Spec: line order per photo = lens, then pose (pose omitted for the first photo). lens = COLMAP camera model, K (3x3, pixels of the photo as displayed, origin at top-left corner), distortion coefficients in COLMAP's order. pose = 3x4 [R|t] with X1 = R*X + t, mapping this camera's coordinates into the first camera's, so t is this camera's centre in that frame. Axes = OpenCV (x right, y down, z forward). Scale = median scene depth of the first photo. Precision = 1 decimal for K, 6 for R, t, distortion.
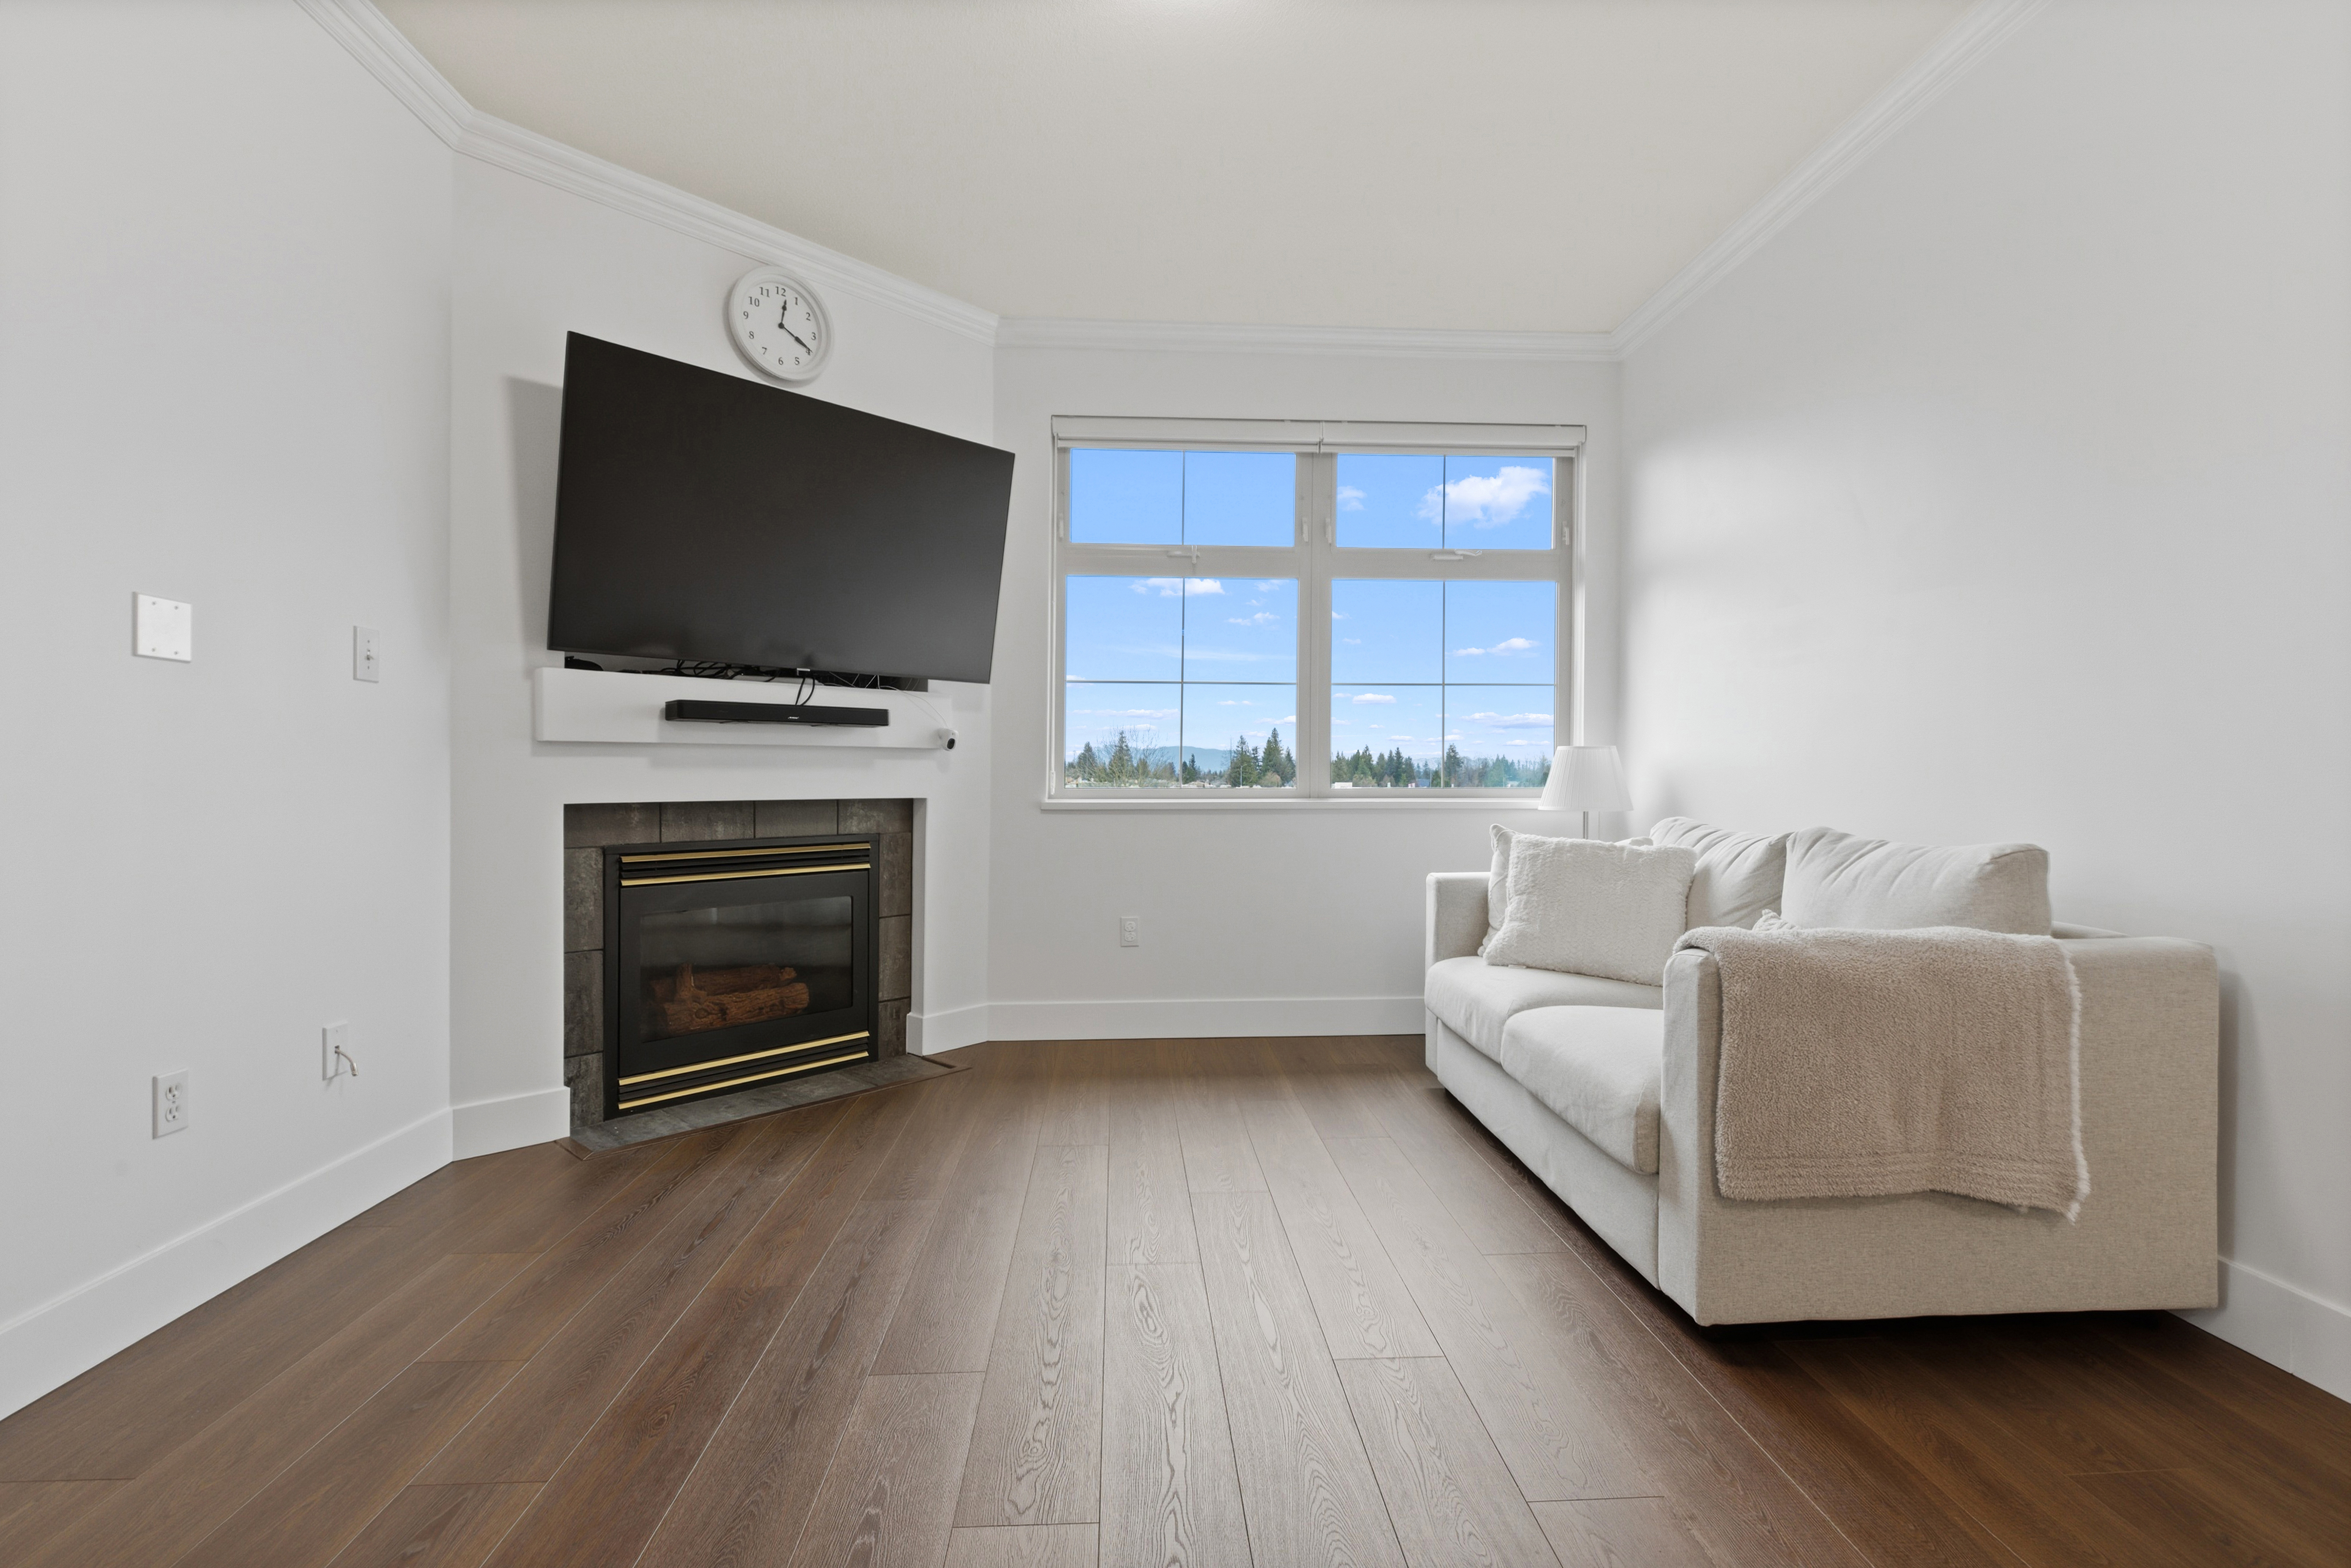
lens RADIAL K [[1078.7, 0, 1175.5], [0, 1078.7, 784.0], [0, 0, 1]] dist [0.000063, 0.000581]
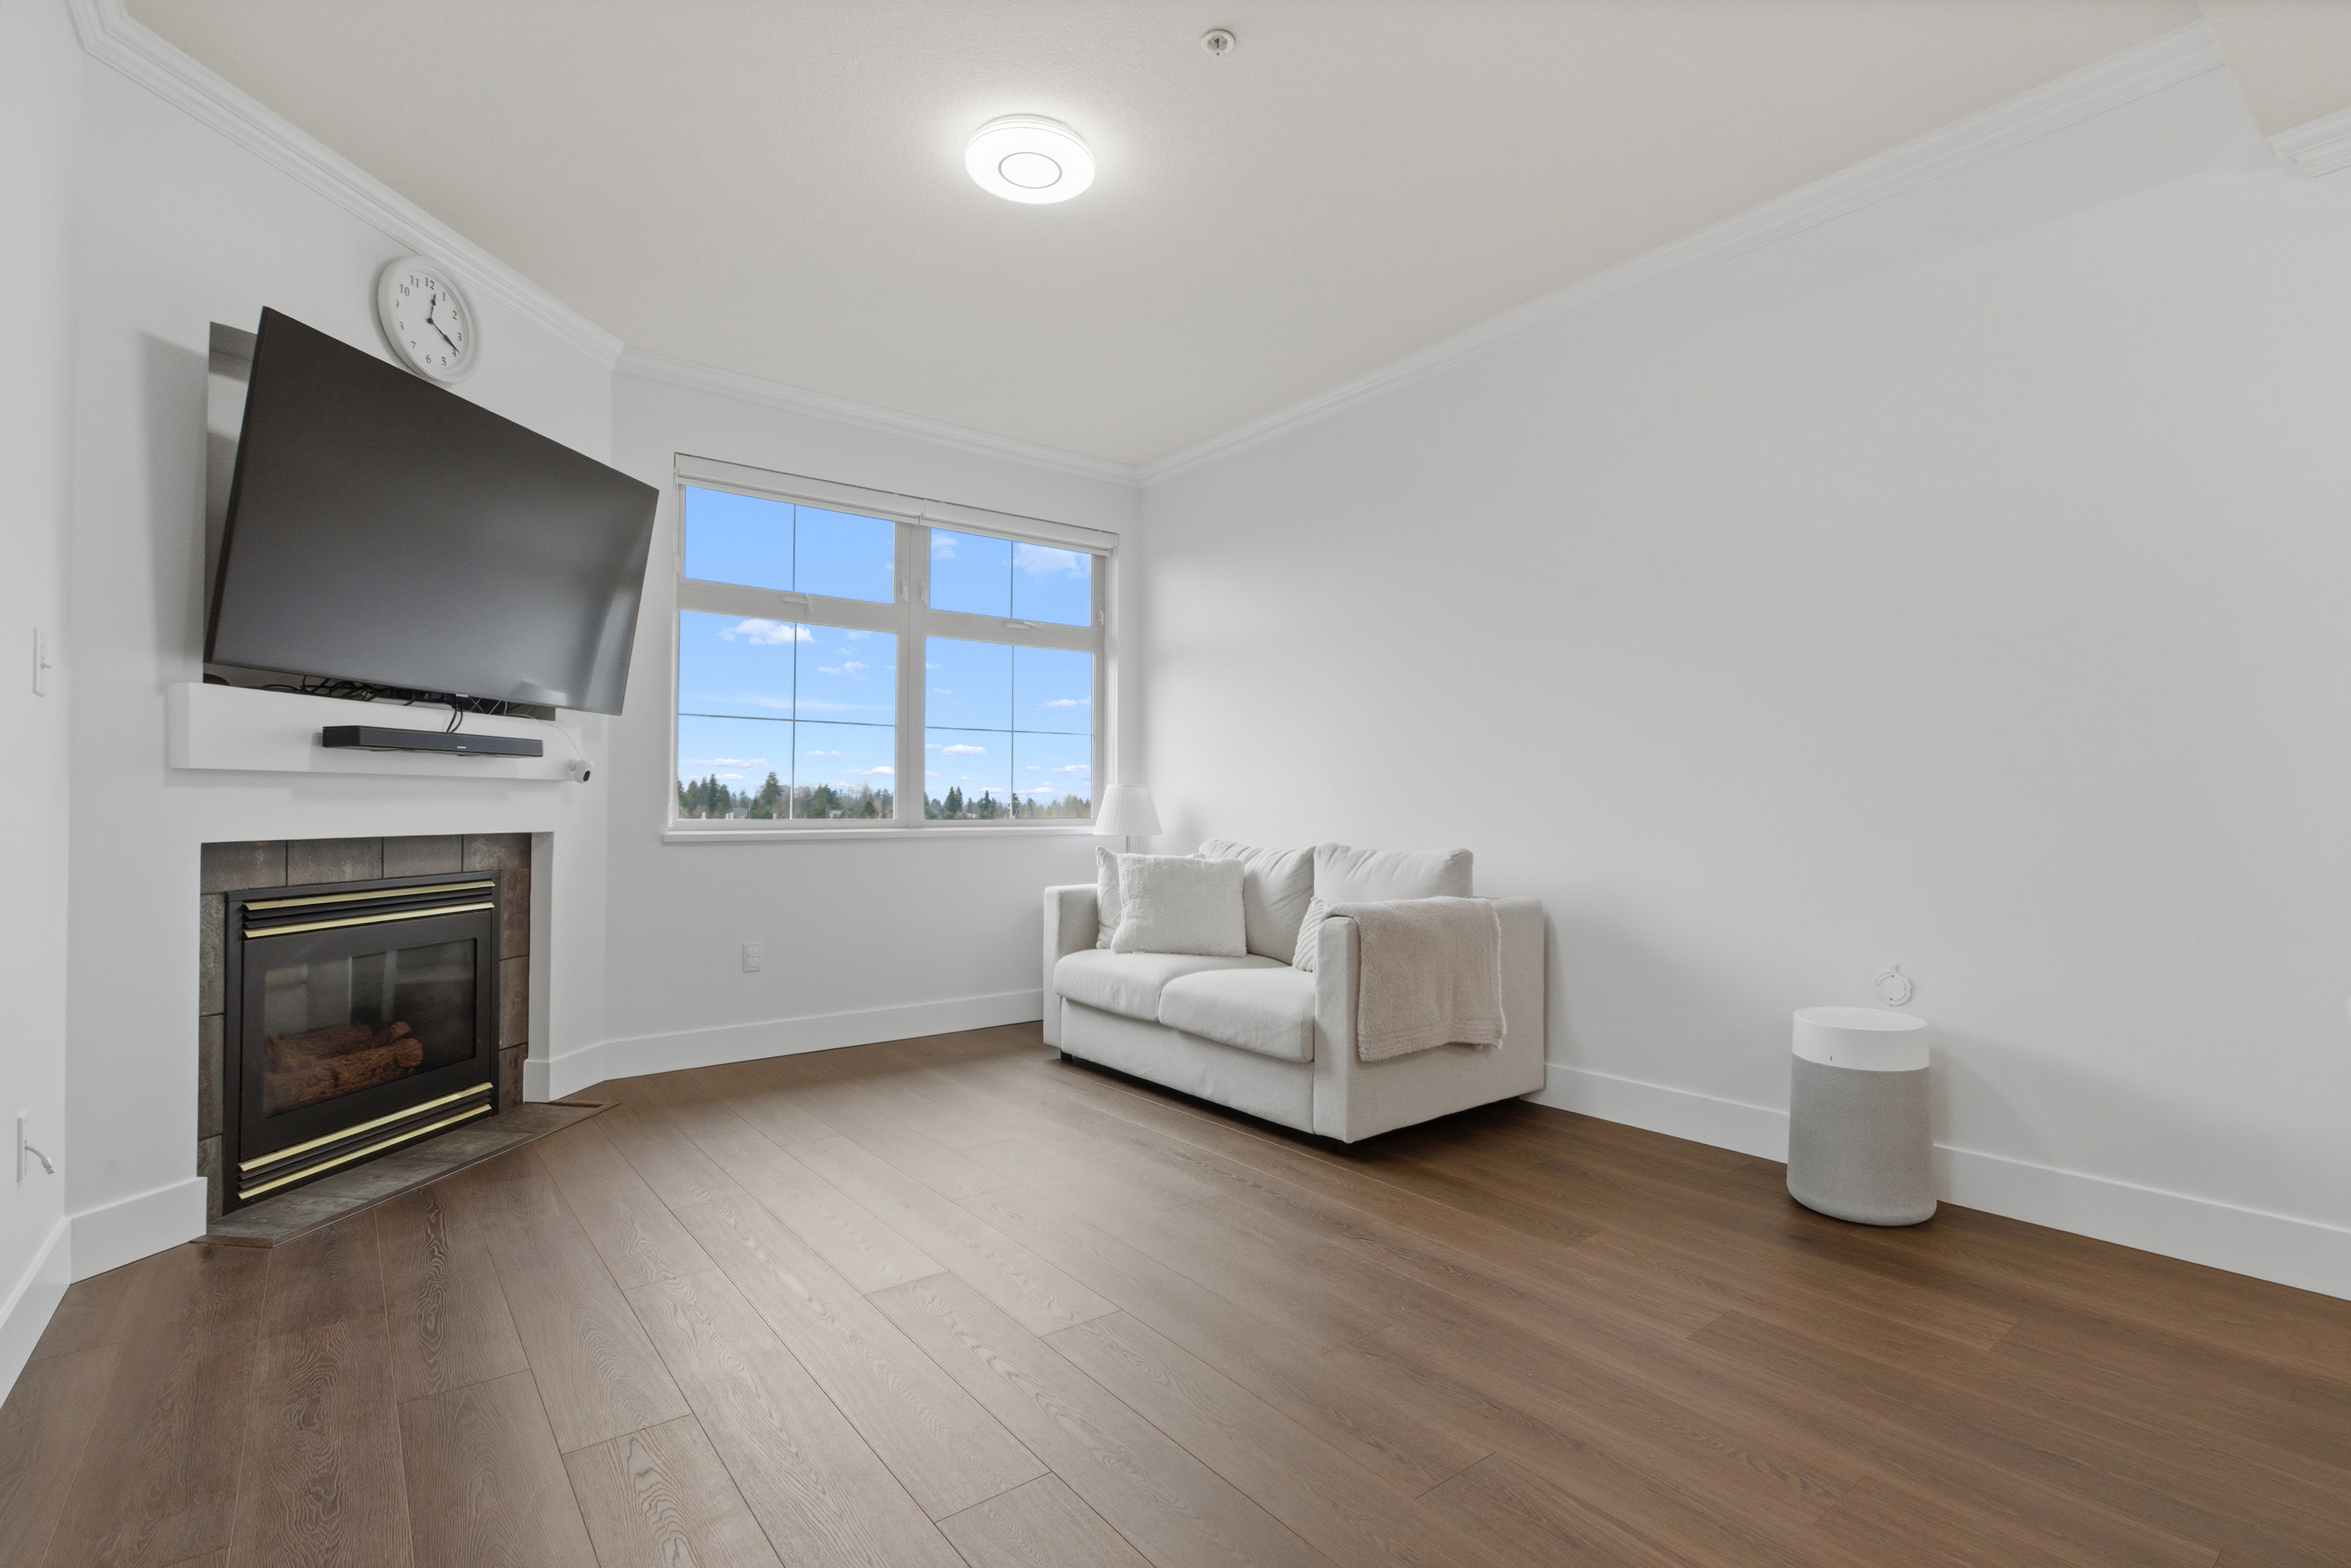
lens RADIAL K [[1089.2, 0, 1167.1], [0, 1089.2, 808.2], [0, 0, 1]] dist [-0.001748, 0.000375]
pose [[0.826417, -0.000129, 0.563059, -0.358407], [0.002803, 0.999989, -0.003885, -0.002855], [-0.563052, 0.004789, 0.826408, -0.117678]]
